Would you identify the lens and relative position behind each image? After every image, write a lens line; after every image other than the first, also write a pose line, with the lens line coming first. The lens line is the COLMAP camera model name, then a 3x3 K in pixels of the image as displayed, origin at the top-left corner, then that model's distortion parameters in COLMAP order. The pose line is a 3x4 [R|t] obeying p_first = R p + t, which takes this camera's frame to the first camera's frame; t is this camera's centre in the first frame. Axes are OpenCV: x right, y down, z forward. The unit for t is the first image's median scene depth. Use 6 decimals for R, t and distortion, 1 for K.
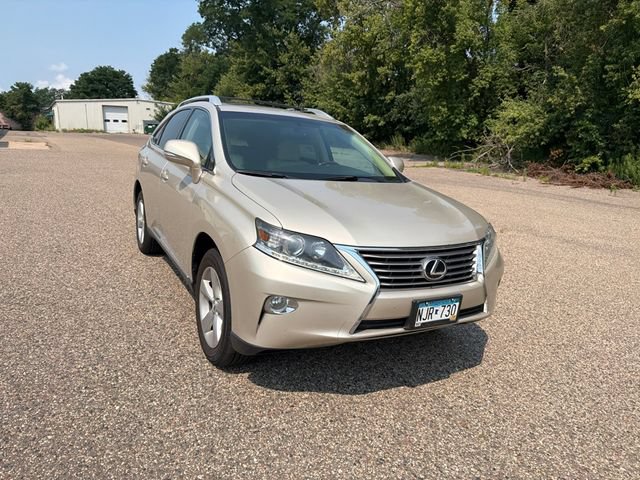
lens RADIAL K [[448.9, 0, 321.6], [0, 448.9, 242.5], [0, 0, 1]] dist [0.029279, -0.038126]
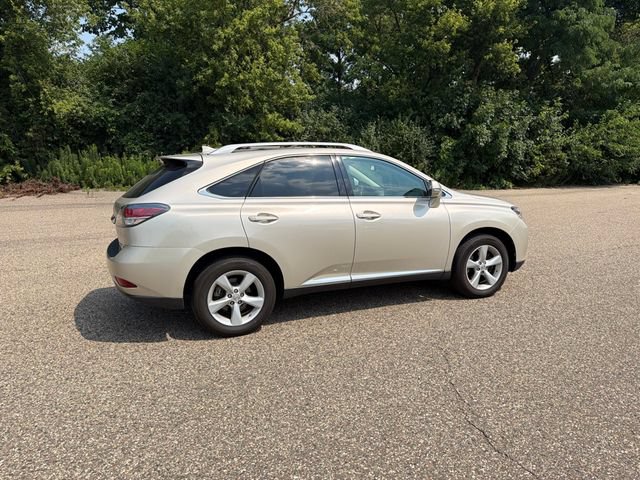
lens RADIAL K [[448.9, 0, 320.7], [0, 448.9, 242.9], [0, 0, 1]] dist [0.029279, -0.038126]
pose [[0.124850, -0.248298, 0.960604, -0.238373], [0.240994, 0.946774, 0.213402, -0.057777], [-0.962463, 0.204857, 0.178043, 0.153630]]
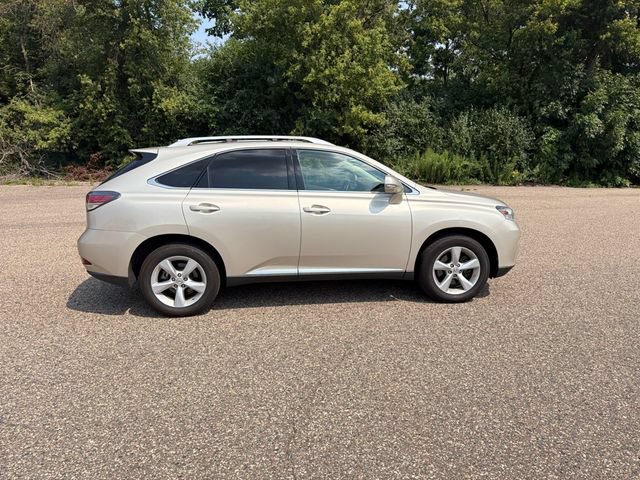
lens RADIAL K [[448.9, 0, 320.7], [0, 448.9, 242.5], [0, 0, 1]] dist [0.029279, -0.038126]
pose [[0.379896, -0.247760, 0.891232, -0.221909], [0.239345, 0.956981, 0.164014, -0.040926], [-0.893528, 0.151004, 0.422854, 0.087396]]
